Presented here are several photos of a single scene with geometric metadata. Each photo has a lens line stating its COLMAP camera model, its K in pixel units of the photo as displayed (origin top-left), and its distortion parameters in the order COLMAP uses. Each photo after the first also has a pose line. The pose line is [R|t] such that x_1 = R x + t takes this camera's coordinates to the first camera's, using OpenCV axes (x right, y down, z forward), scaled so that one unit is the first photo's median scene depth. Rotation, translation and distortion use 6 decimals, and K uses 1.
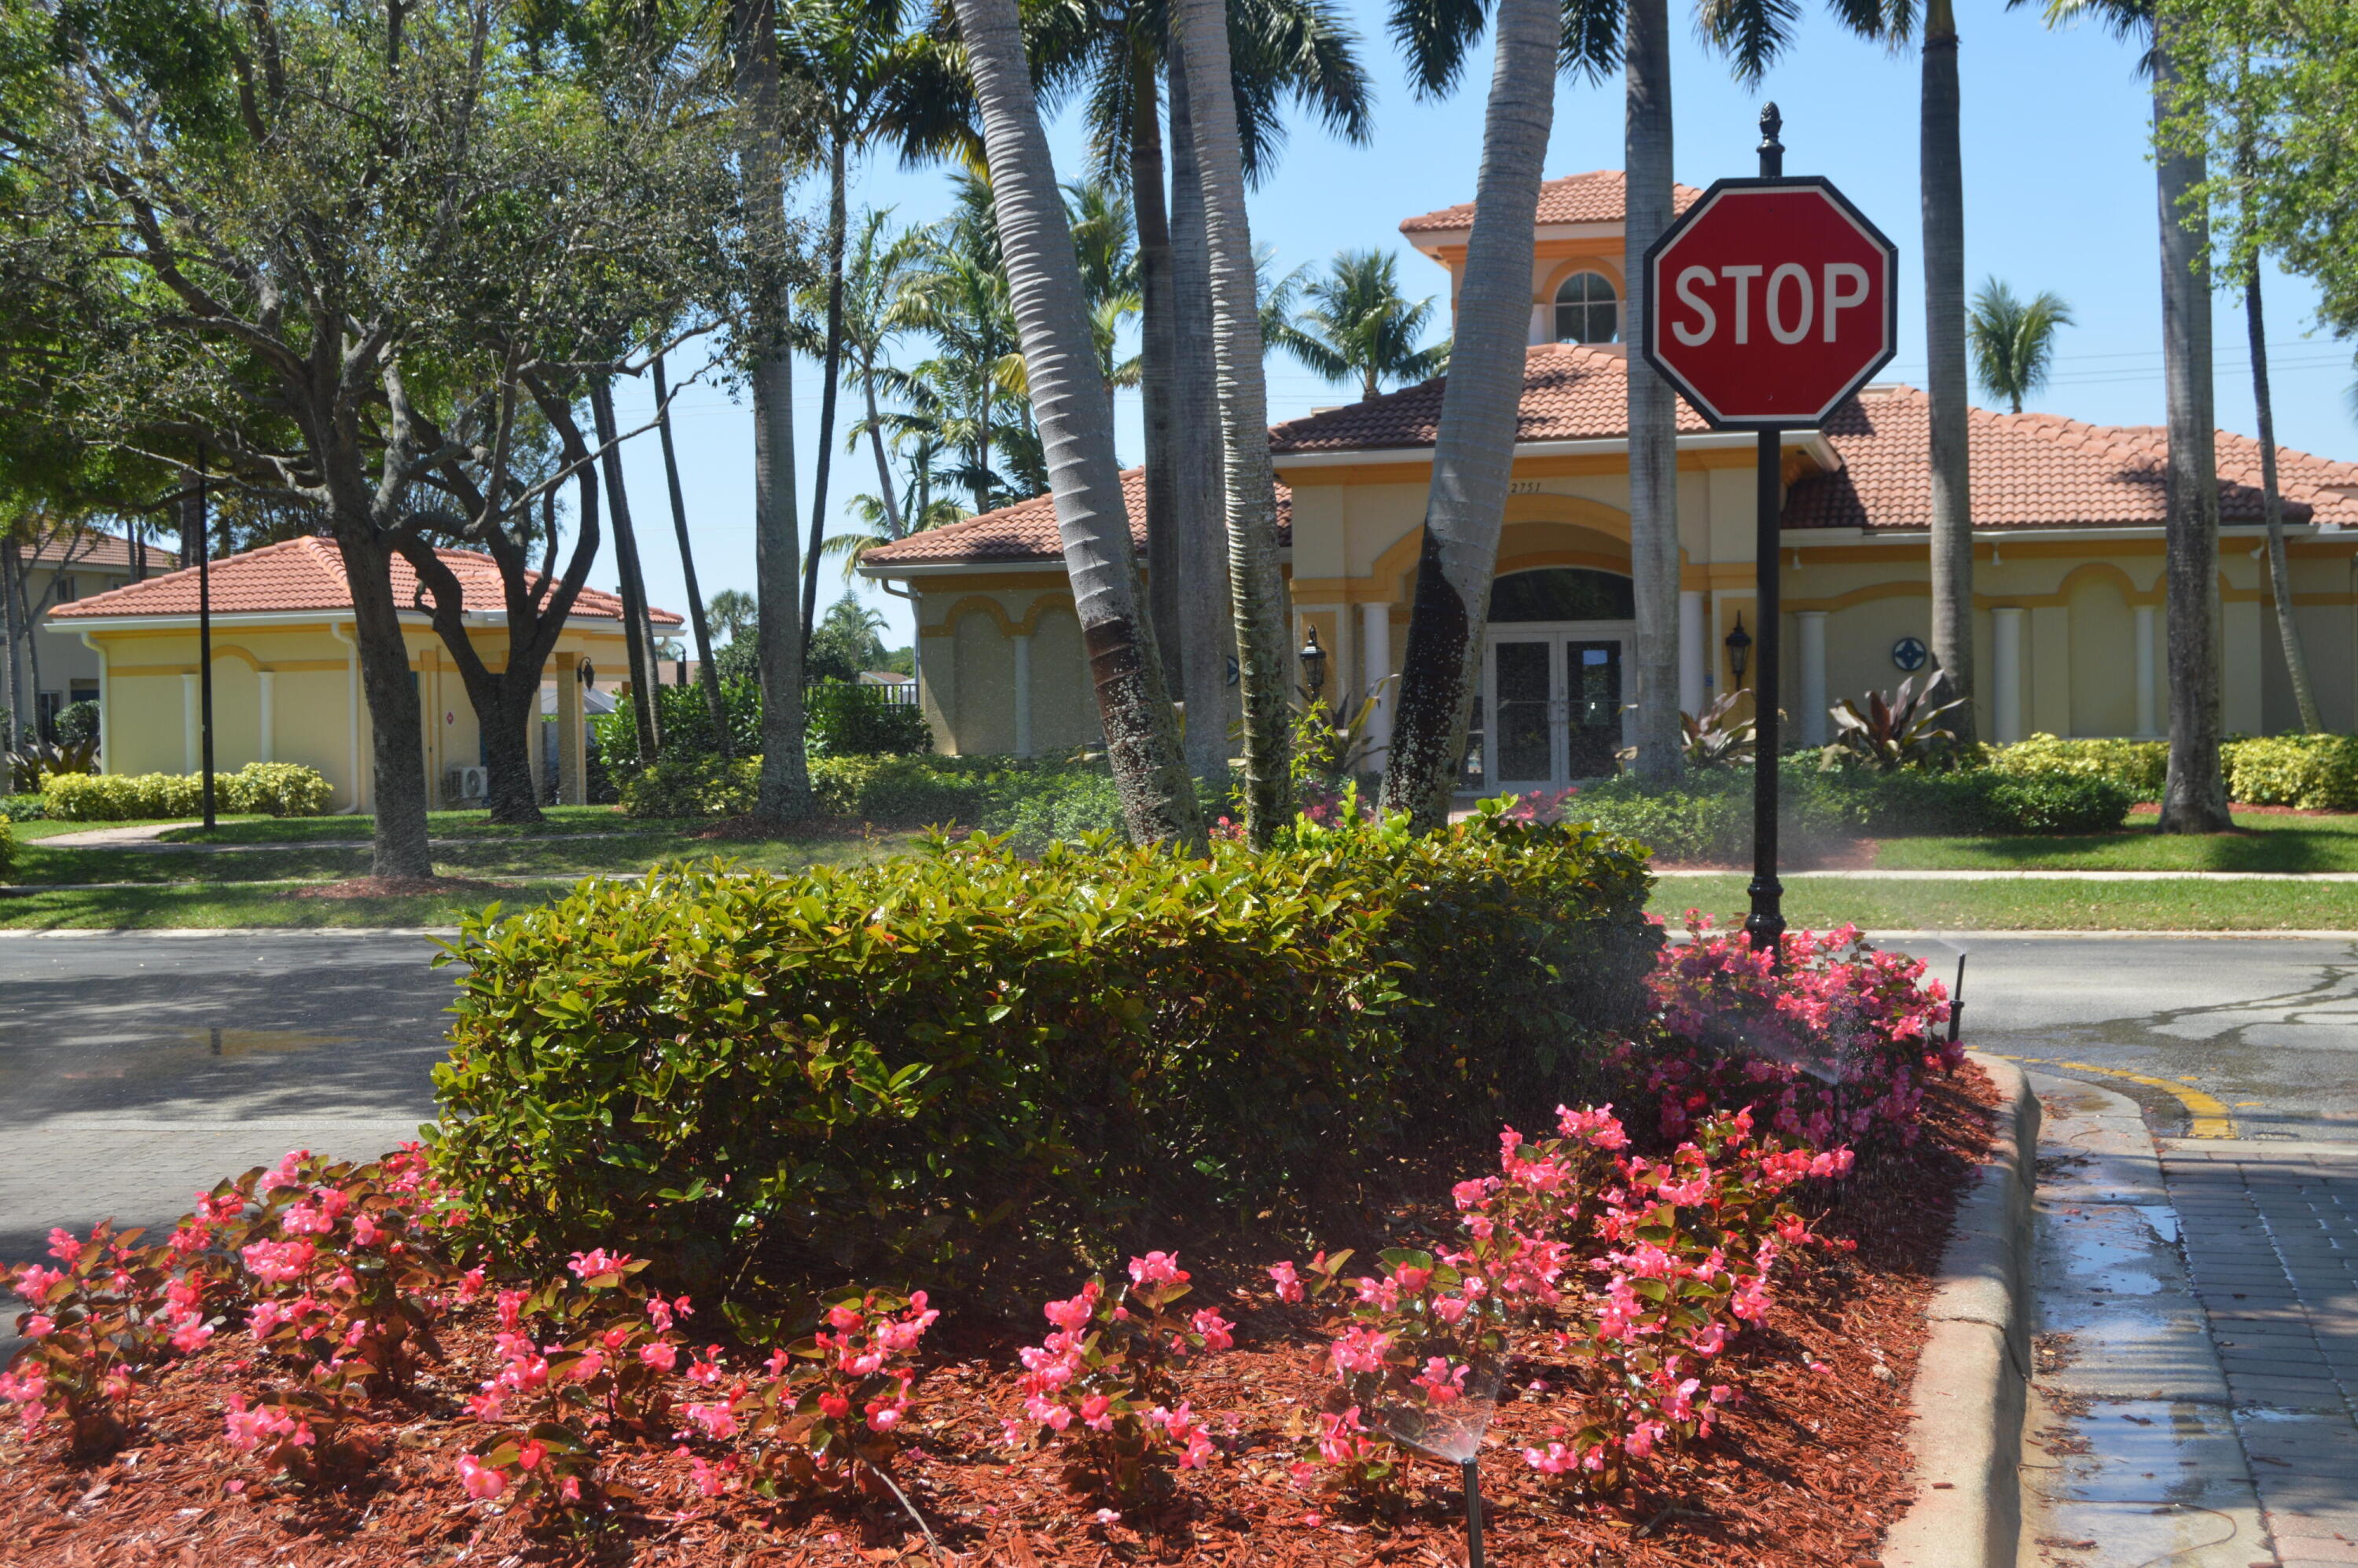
lens RADIAL K [[2977.4, 0, 1166.9], [0, 2977.4, 770.6], [0, 0, 1]] dist [-0.035026, 0.000000]
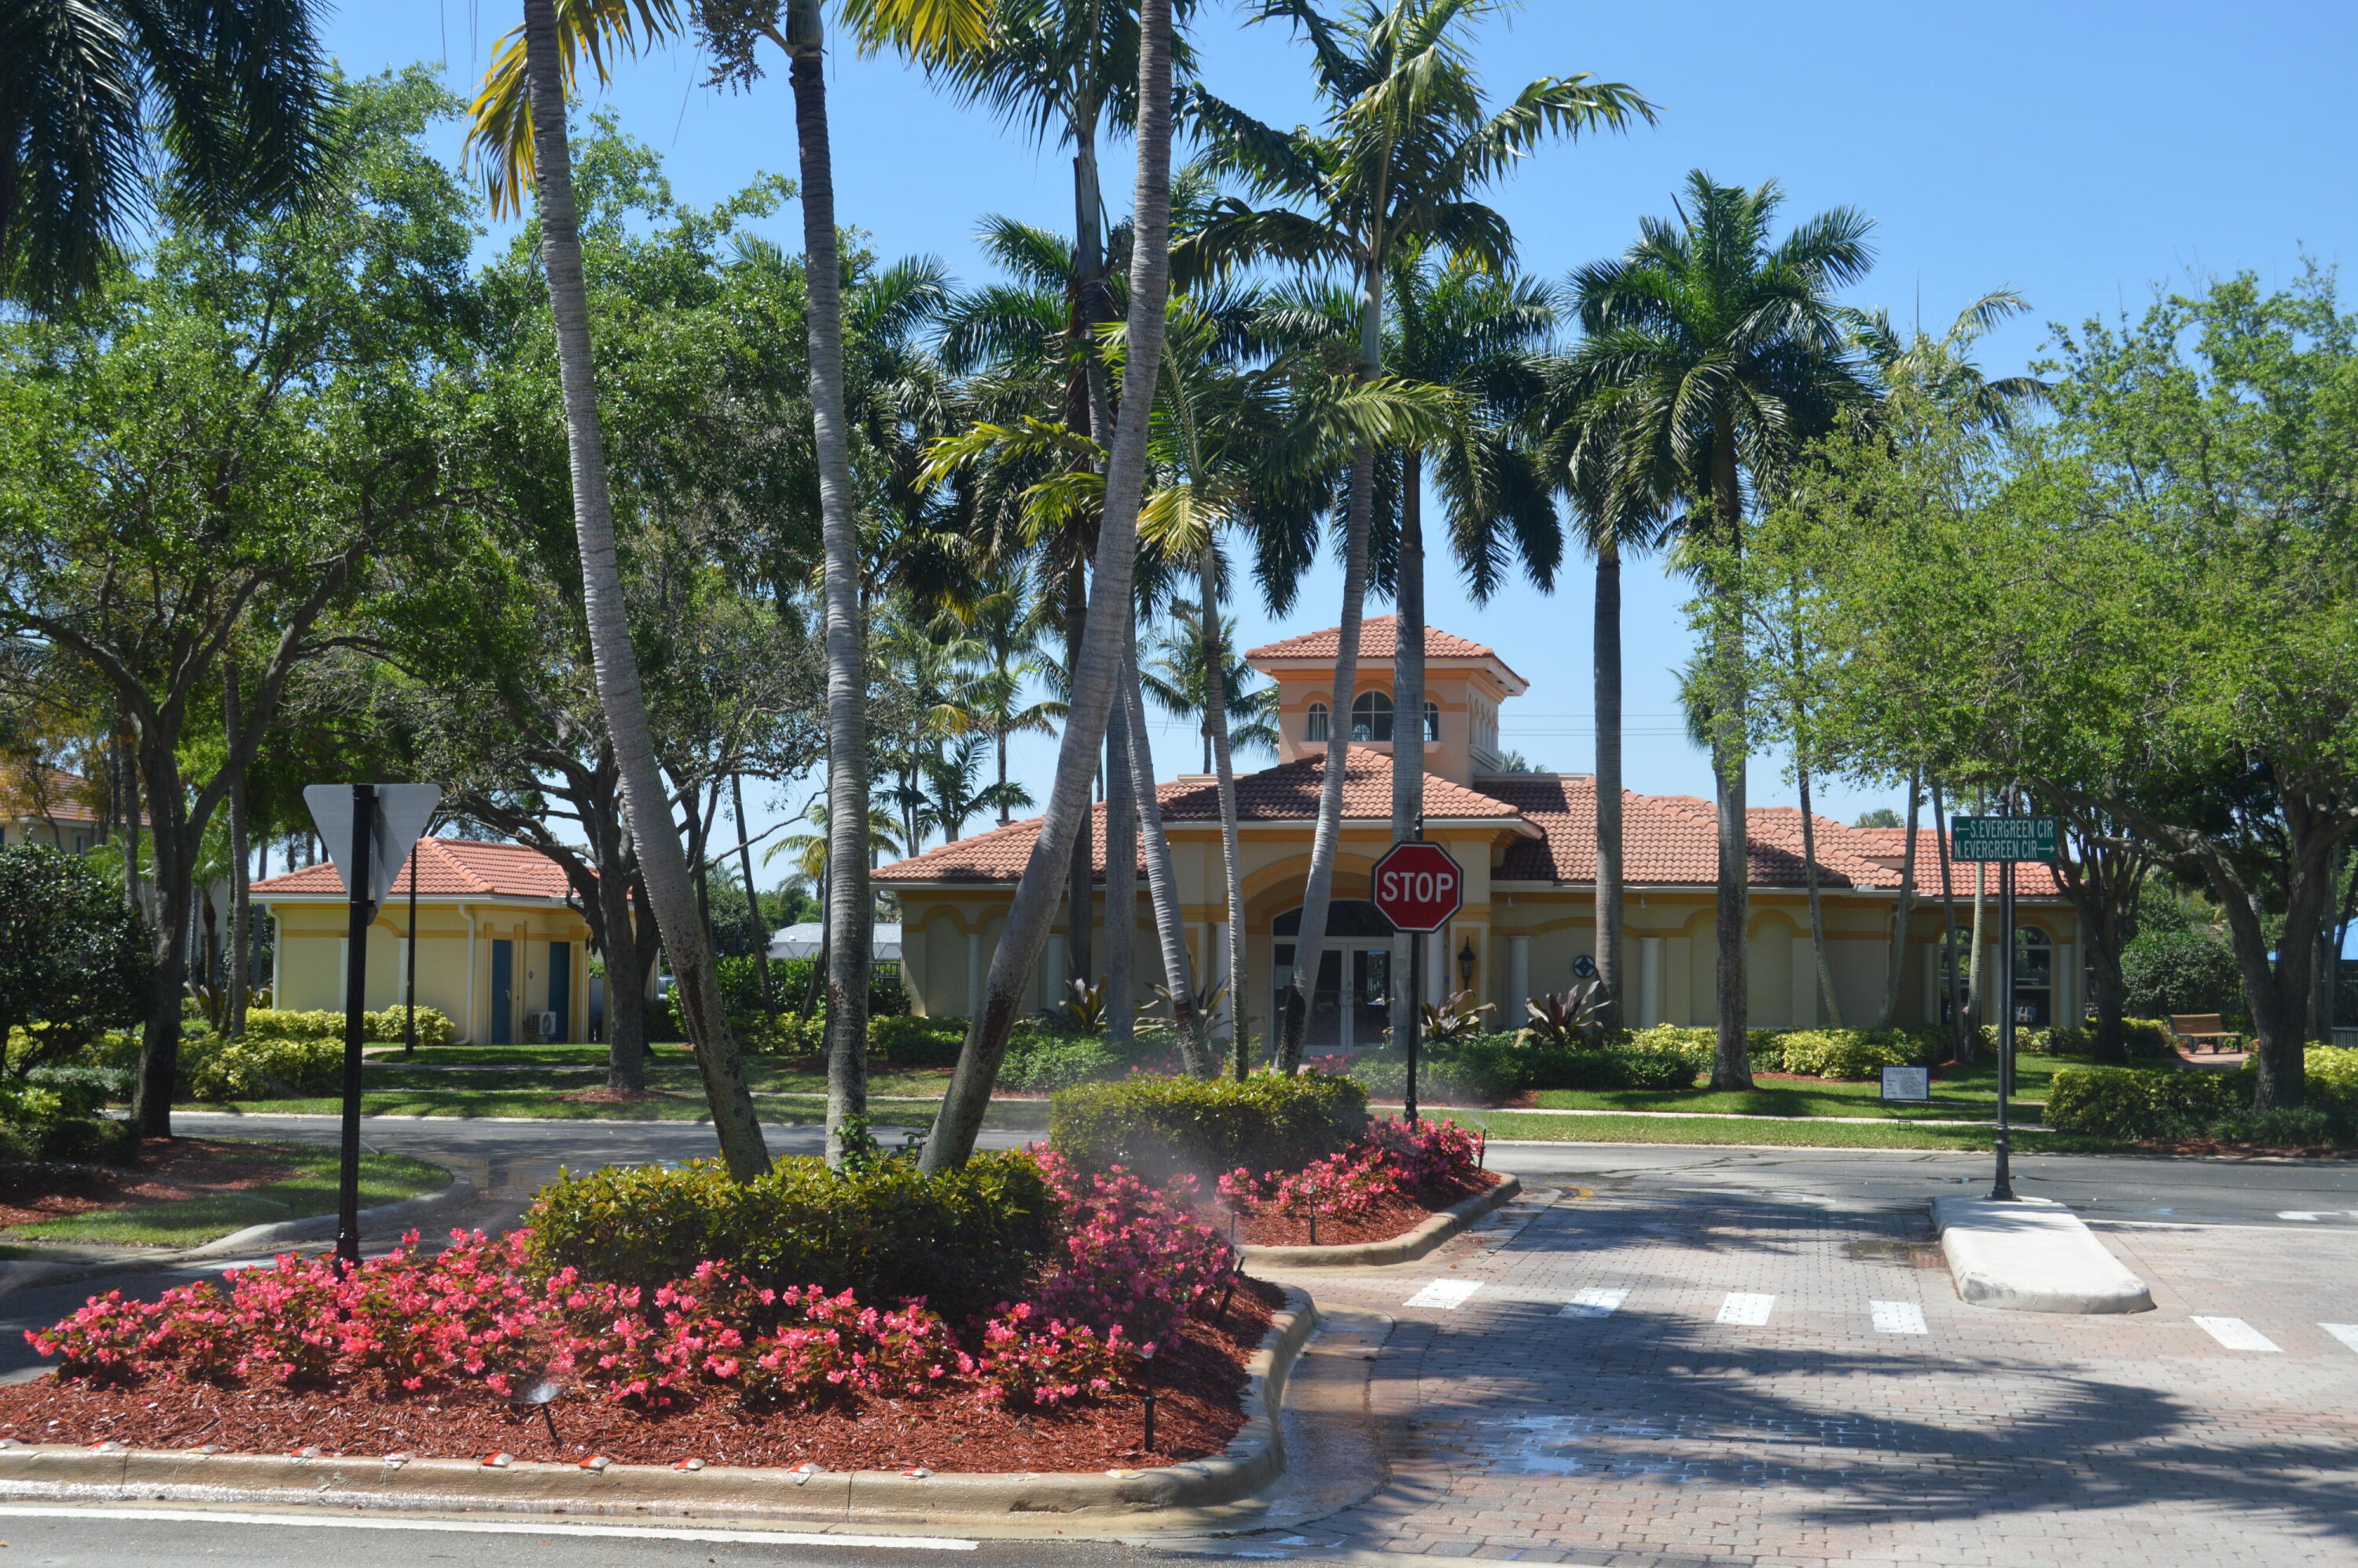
lens RADIAL K [[3088.8, 0, 1192.6], [0, 3088.8, 784.5], [0, 0, 1]] dist [-0.078709, 0.000000]
pose [[0.996603, 0.032965, 0.075471, -0.065297], [-0.027300, 0.996818, -0.074896, -0.009716], [-0.077700, 0.072581, 0.994331, -0.537743]]
